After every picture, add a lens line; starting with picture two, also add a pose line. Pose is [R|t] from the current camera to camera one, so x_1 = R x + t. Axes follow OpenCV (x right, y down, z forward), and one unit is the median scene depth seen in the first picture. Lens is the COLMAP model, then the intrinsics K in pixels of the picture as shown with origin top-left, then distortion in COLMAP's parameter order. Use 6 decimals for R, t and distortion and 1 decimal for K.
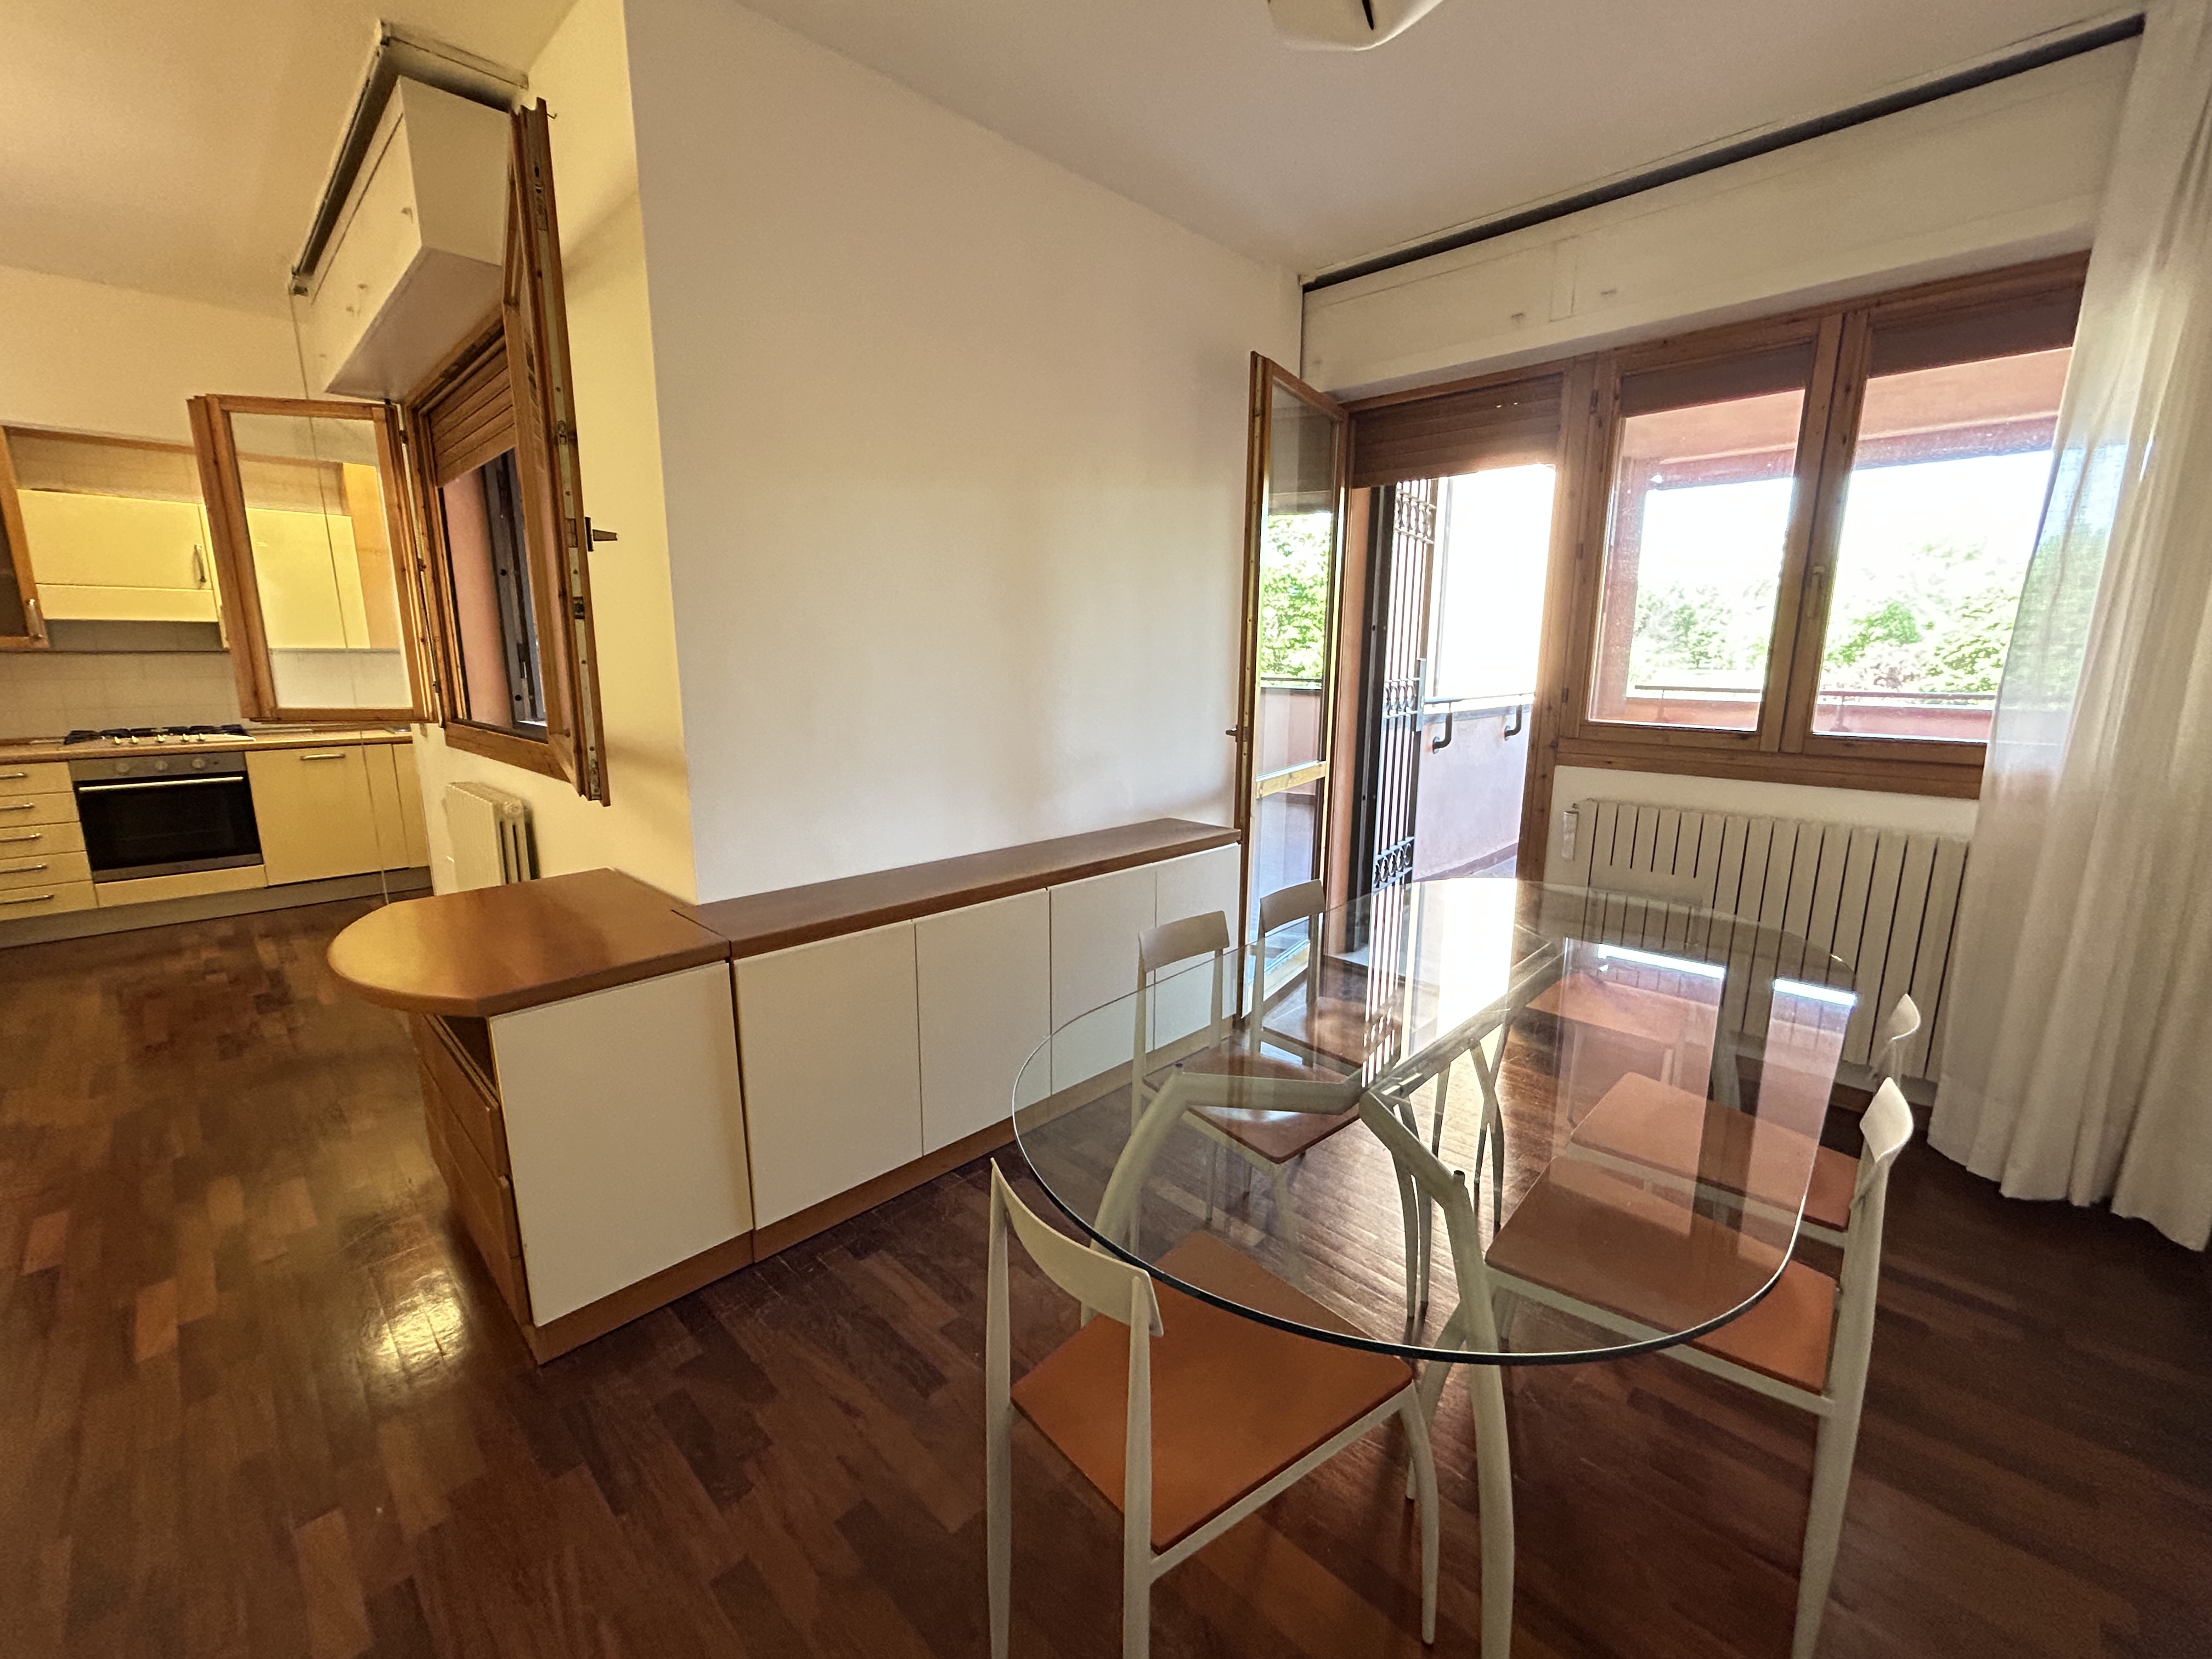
lens RADIAL K [[914.4, 0, 1106.0], [0, 914.4, 829.5], [0, 0, 1]] dist [0.002037, -0.000601]
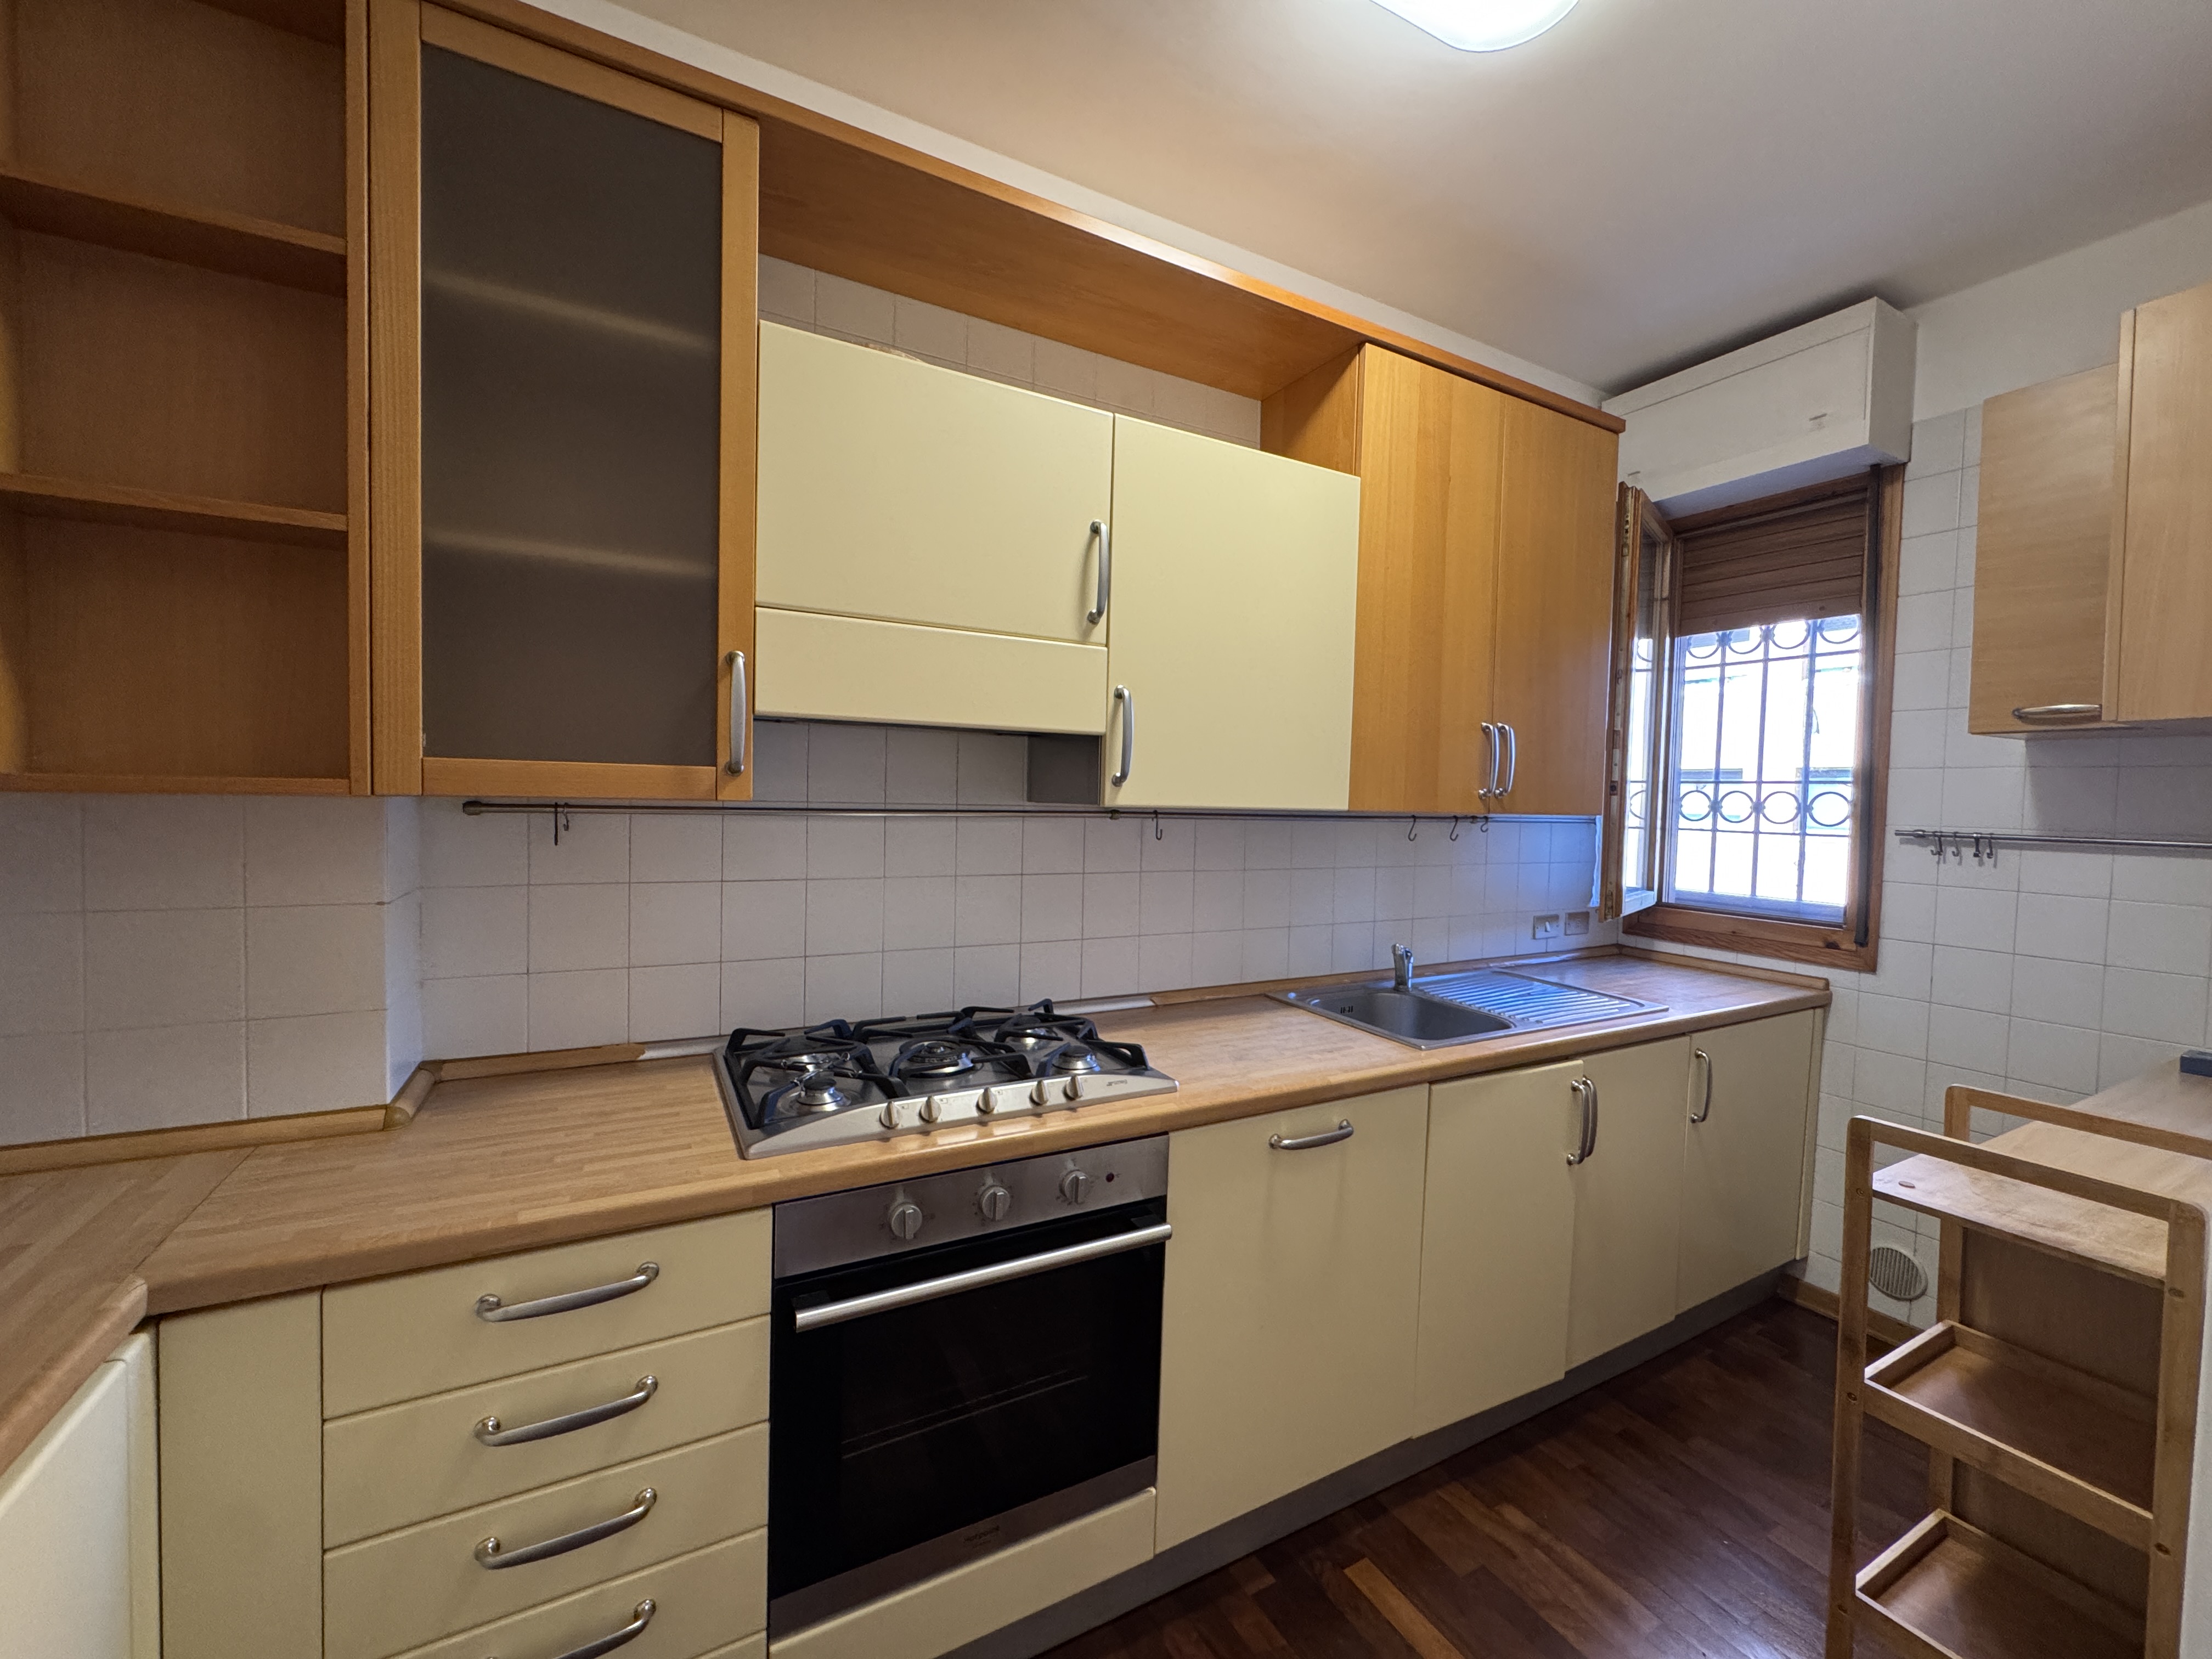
lens RADIAL K [[889.4, 0, 1107.1], [0, 889.4, 825.7], [0, 0, 1]] dist [-0.001896, 0.000038]
pose [[0.958337, 0.030322, -0.284027, -0.986634], [-0.075800, 0.985696, -0.150526, -0.159135], [0.275400, 0.165783, 0.946927, 0.772301]]
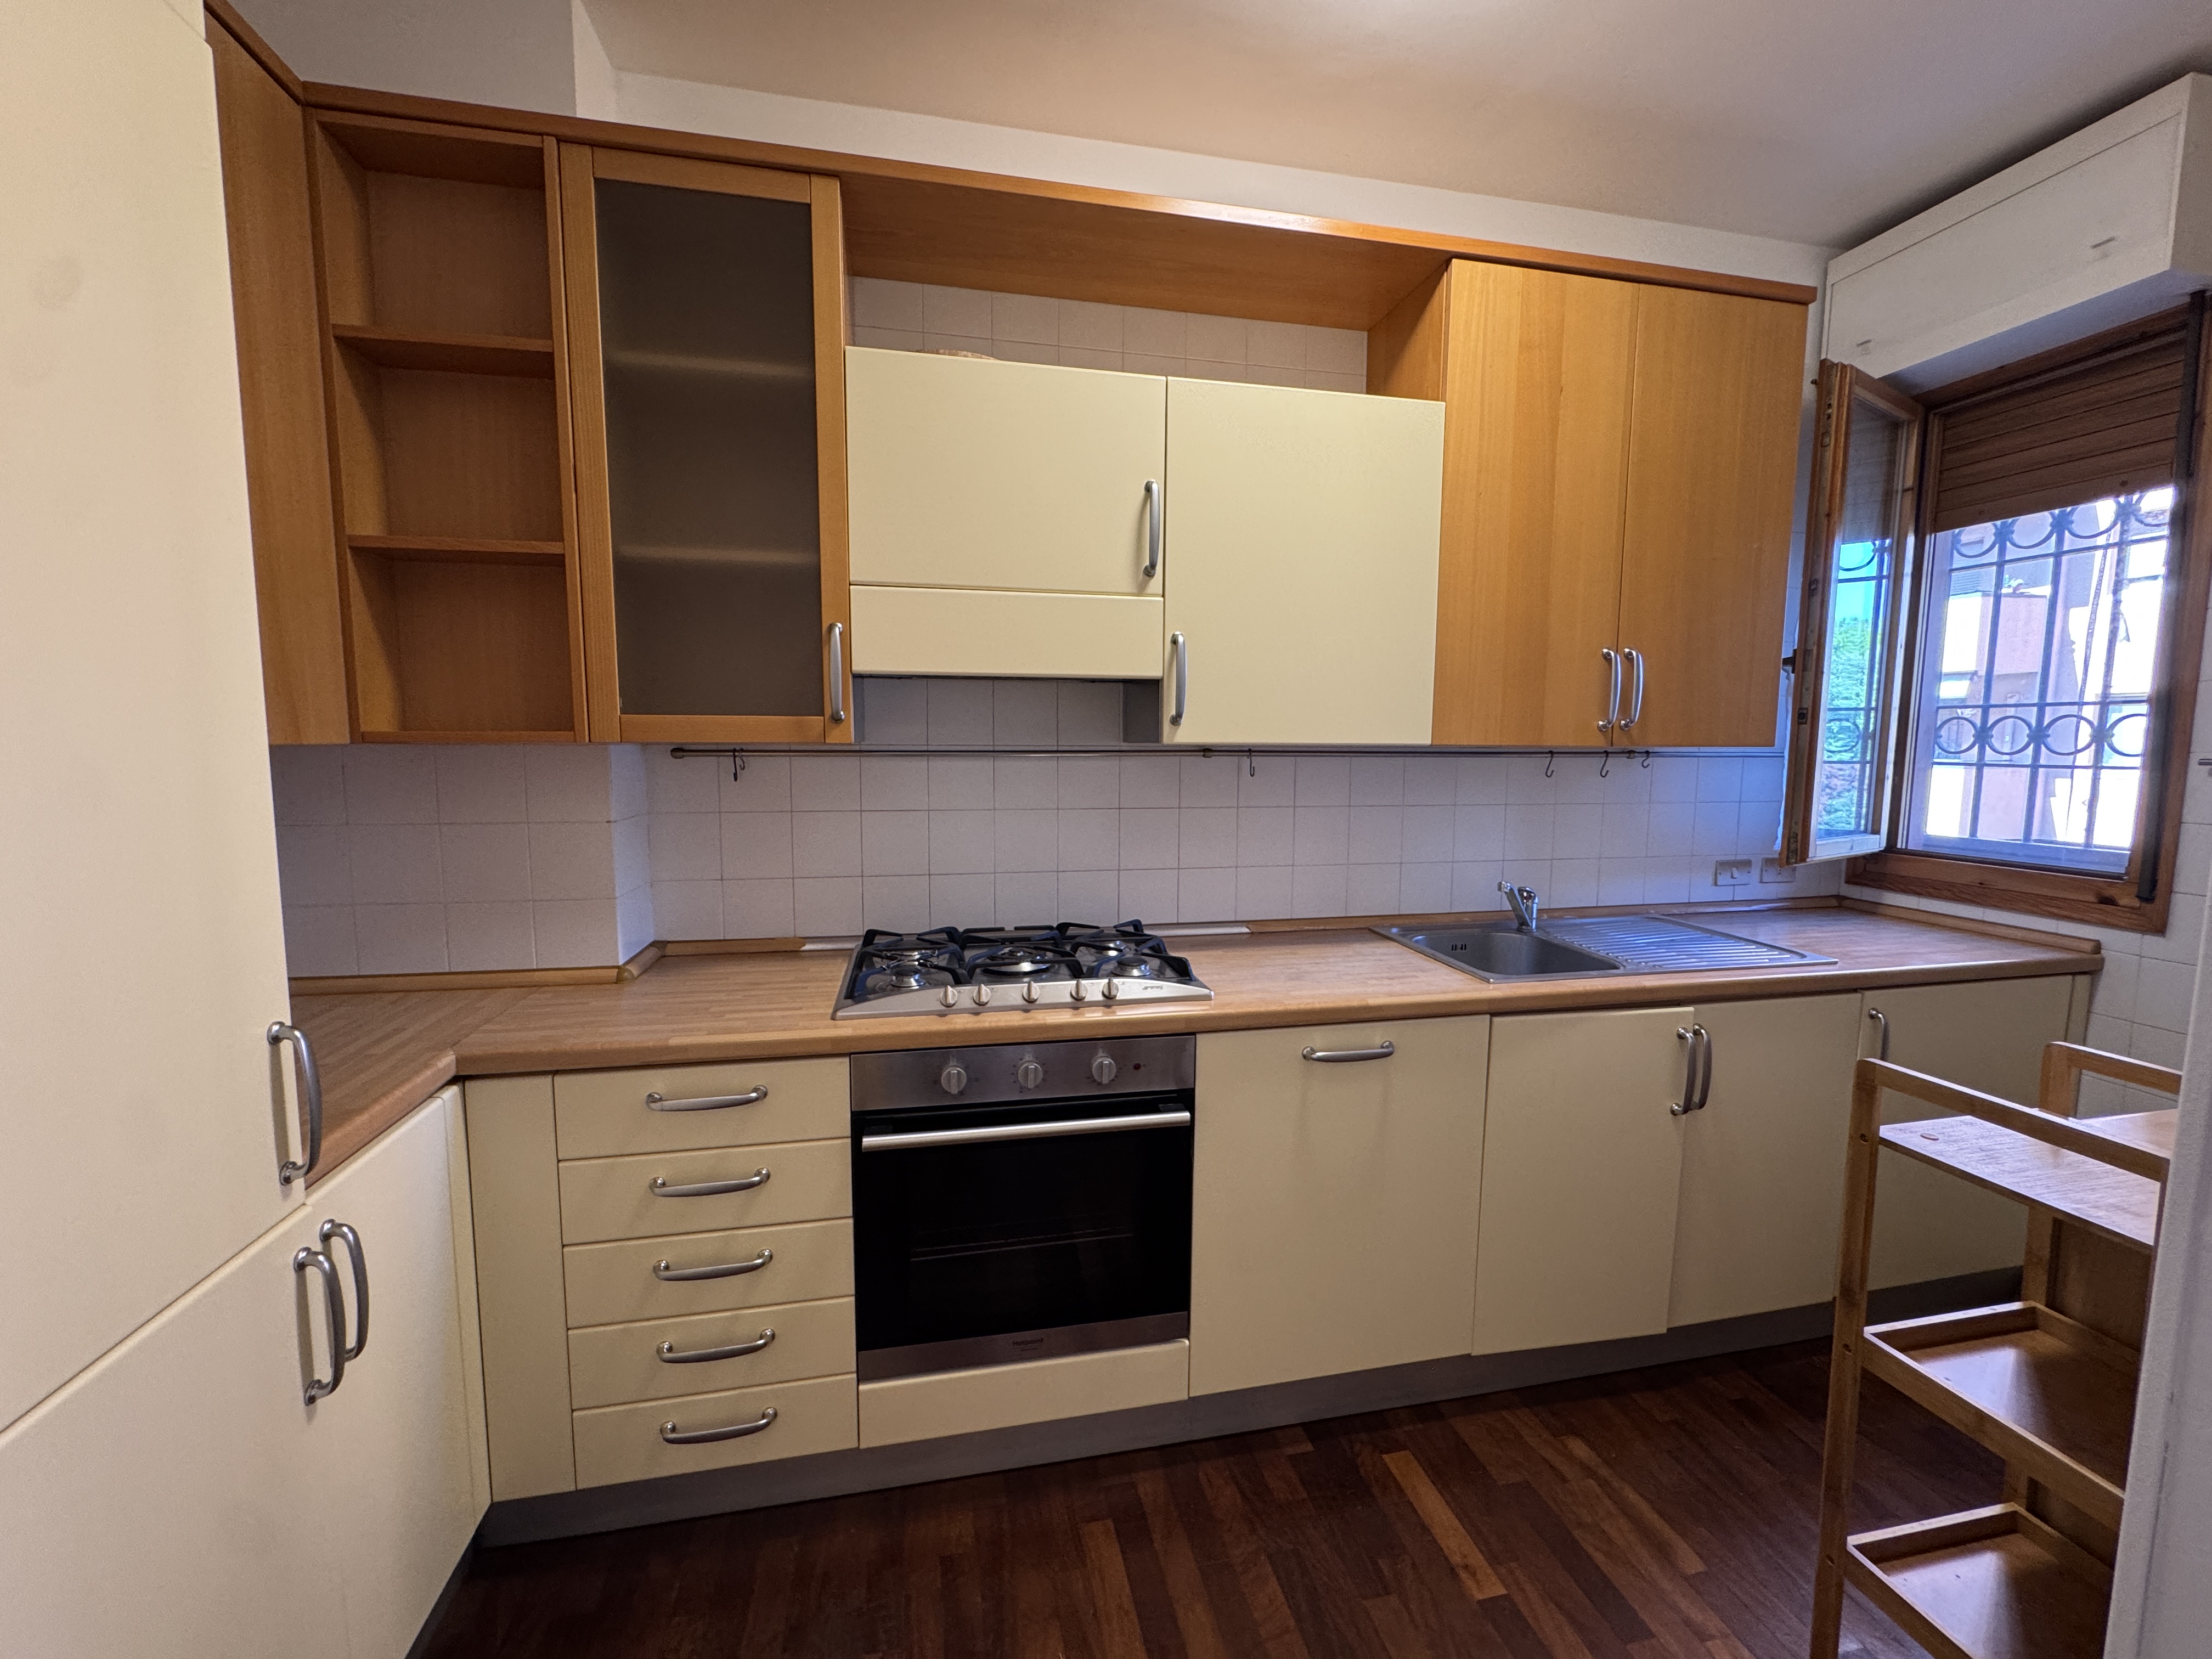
lens RADIAL K [[889.4, 0, 1107.1], [0, 889.4, 825.7], [0, 0, 1]] dist [-0.001896, 0.000038]
pose [[0.835128, 0.053823, -0.547416, -0.884115], [-0.107819, 0.991913, -0.066961, -0.155297], [0.539385, 0.114943, 0.834178, 0.771884]]
